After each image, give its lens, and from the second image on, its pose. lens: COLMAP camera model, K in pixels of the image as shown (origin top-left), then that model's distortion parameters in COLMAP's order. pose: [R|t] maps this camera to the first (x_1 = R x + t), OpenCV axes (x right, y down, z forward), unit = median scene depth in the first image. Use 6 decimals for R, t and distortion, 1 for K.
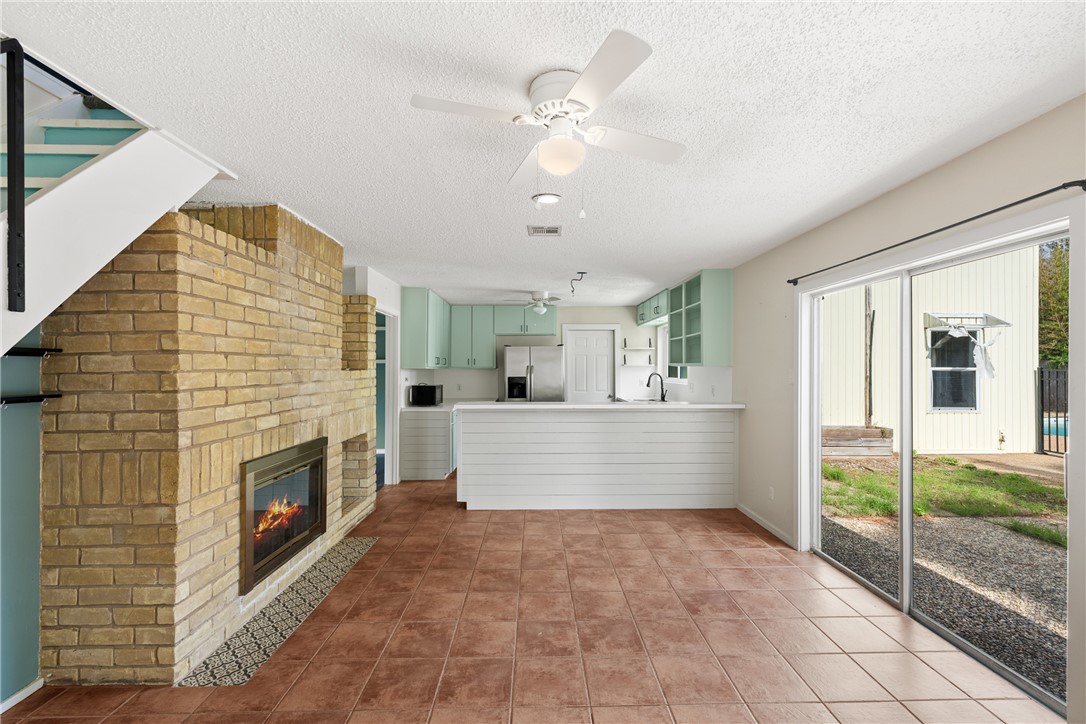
lens RADIAL K [[460.3, 0, 543.3], [0, 460.3, 368.1], [0, 0, 1]] dist [-0.001956, -0.000116]
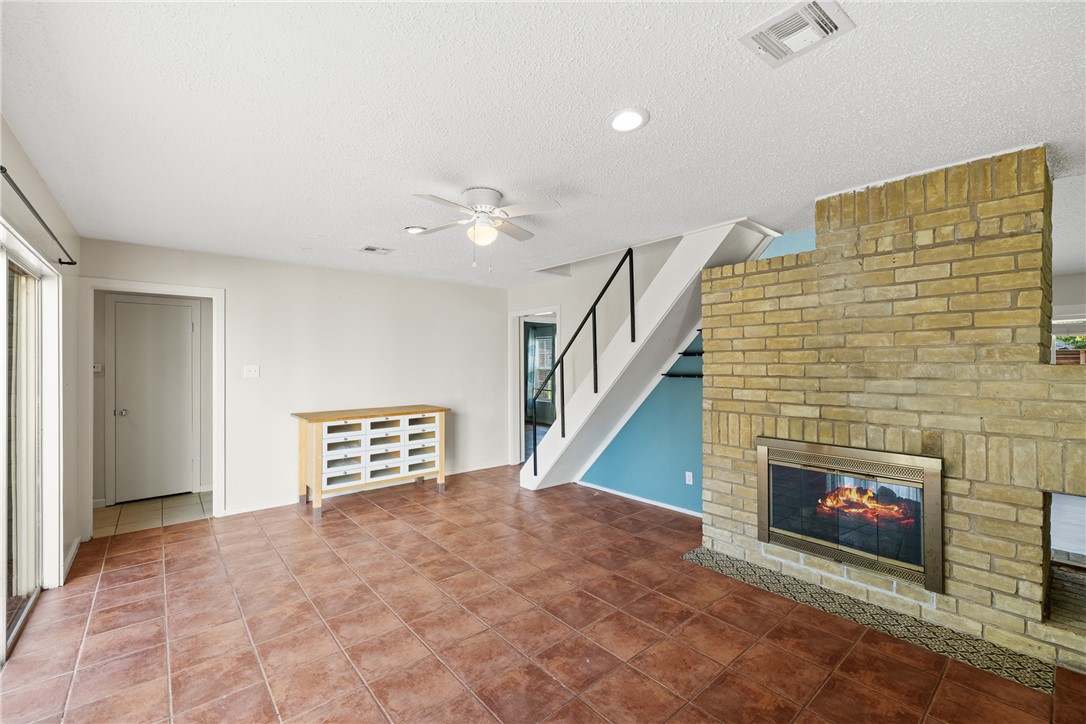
lens RADIAL K [[460.3, 0, 542.3], [0, 460.3, 359.5], [0, 0, 1]] dist [-0.001956, -0.000116]
pose [[-0.777687, 0.000057, -0.628652, 0.581114], [0.004975, 0.999969, -0.006064, -0.000694], [0.628632, -0.007843, -0.777663, 1.536143]]
